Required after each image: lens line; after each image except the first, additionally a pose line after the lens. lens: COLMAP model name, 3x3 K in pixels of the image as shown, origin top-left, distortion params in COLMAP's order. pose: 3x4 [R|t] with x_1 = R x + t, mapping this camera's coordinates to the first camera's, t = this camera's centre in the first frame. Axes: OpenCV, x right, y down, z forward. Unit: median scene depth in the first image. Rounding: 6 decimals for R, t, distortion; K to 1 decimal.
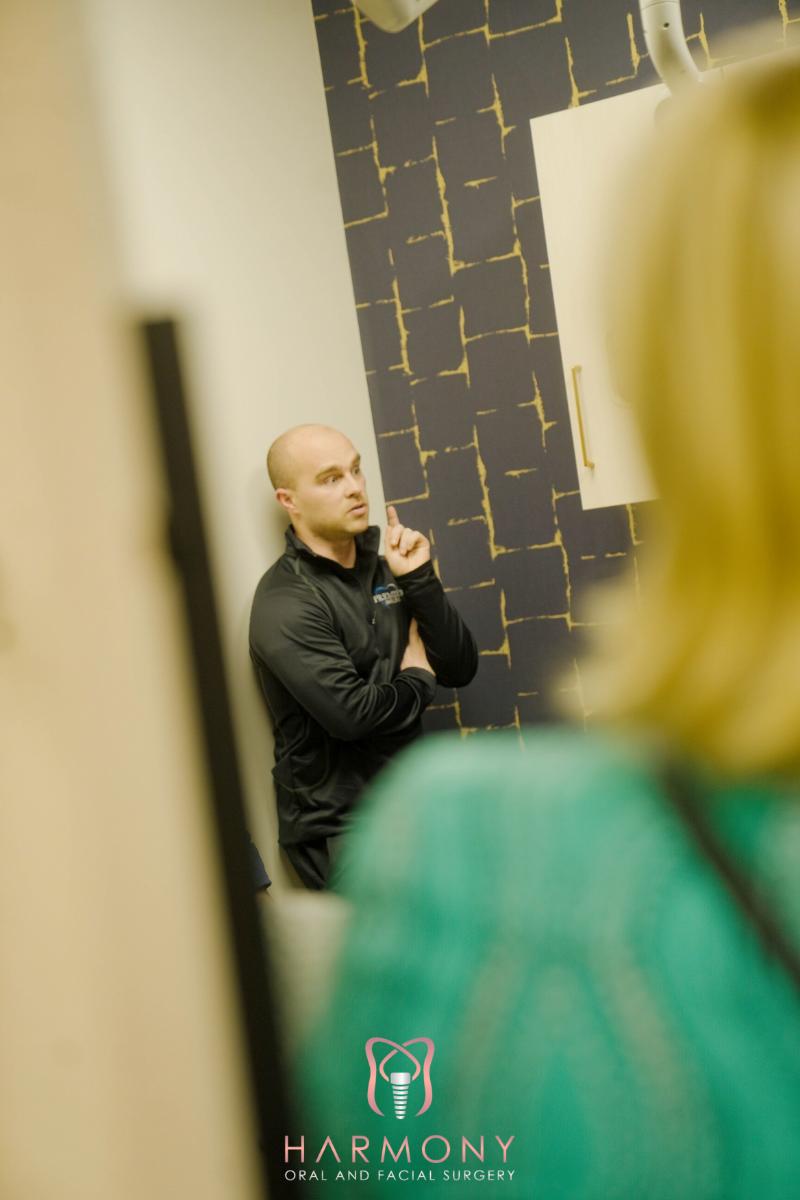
lens RADIAL K [[923.2, 0, 400.0], [0, 923.2, 603.9], [0, 0, 1]] dist [0.056451, 0.003344]
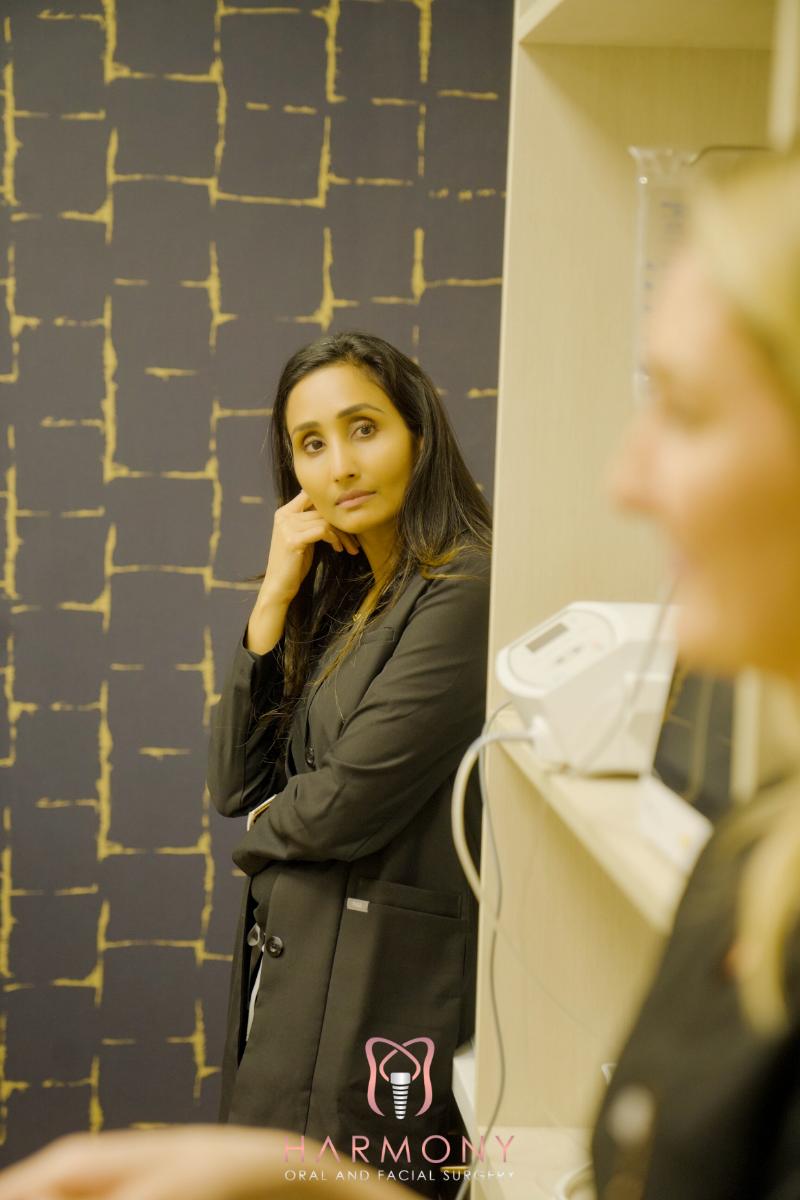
lens RADIAL K [[1426.6, 0, 396.2], [0, 1426.6, 599.2], [0, 0, 1]] dist [0.129865, 0.000000]
pose [[0.940003, 0.150857, 0.306001, -0.048905], [-0.161253, 0.986874, 0.008830, -0.330453], [-0.300652, -0.057644, 0.951990, -0.008130]]
